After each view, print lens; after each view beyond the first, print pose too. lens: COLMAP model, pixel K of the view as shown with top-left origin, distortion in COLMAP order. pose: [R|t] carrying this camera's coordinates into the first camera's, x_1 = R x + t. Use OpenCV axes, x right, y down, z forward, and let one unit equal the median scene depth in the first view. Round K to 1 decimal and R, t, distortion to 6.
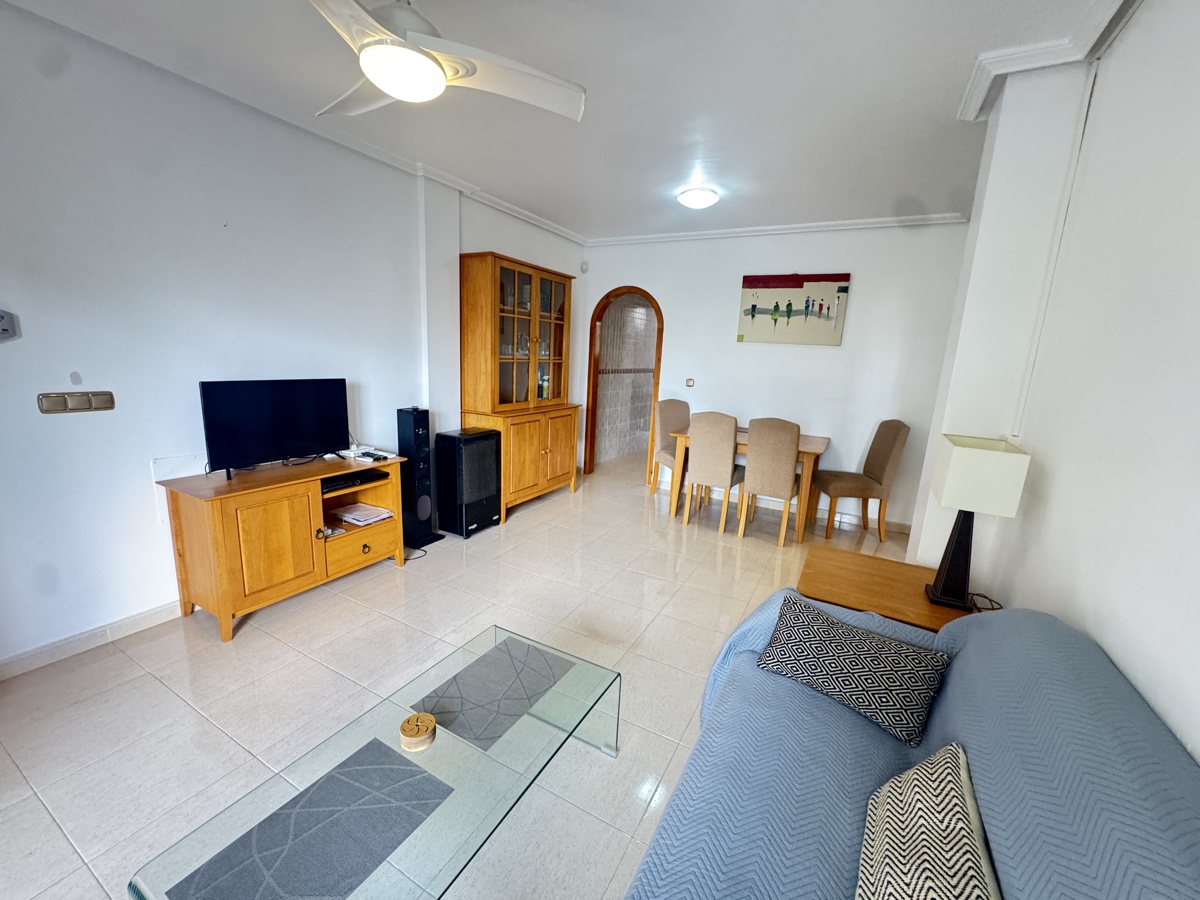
lens RADIAL K [[481.2, 0, 599.6], [0, 481.2, 450.1], [0, 0, 1]] dist [-0.001050, 0.000447]
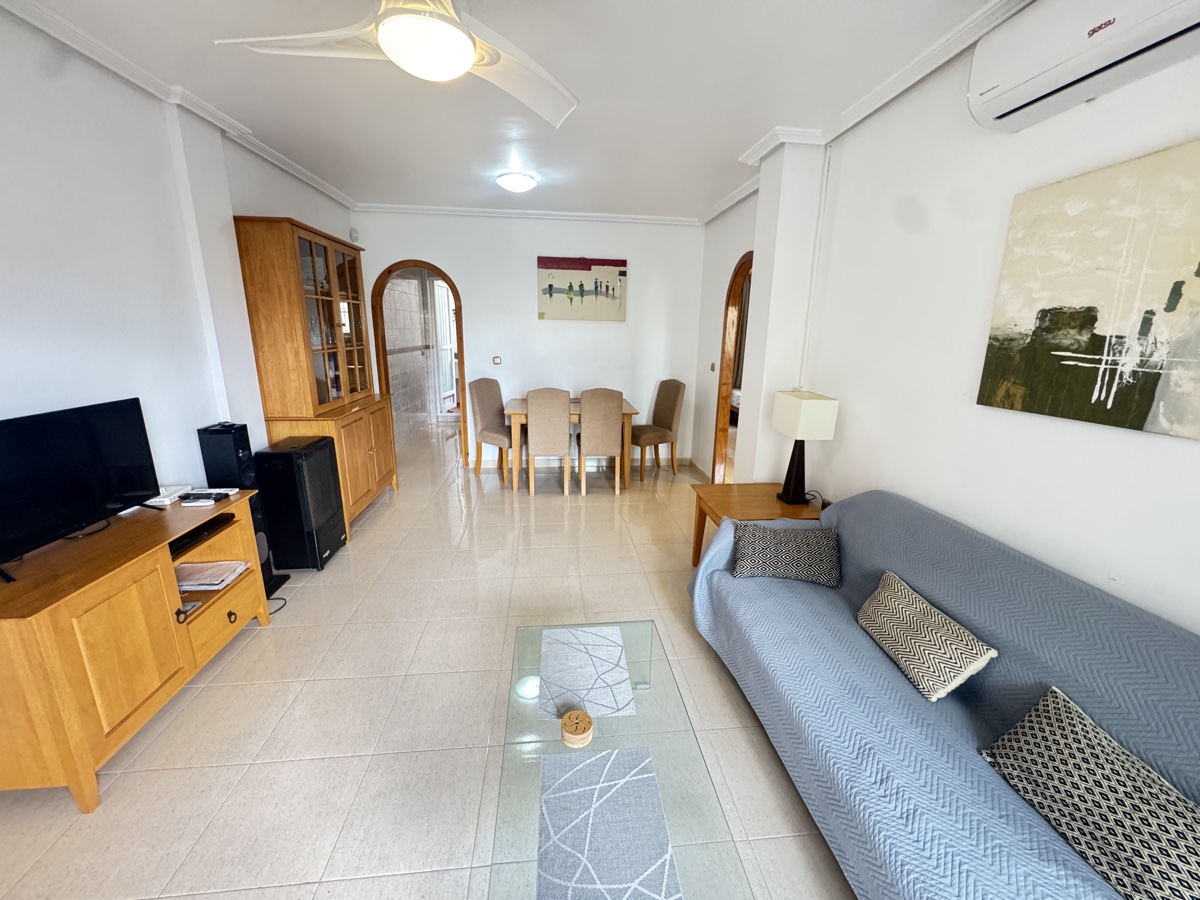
lens RADIAL K [[481.2, 0, 601.7], [0, 481.2, 450.4], [0, 0, 1]] dist [-0.001050, 0.000447]
pose [[0.822144, -0.173204, 0.542290, -0.287699], [0.134778, 0.984730, 0.110186, -0.046345], [-0.553094, -0.017500, 0.832935, 0.034127]]
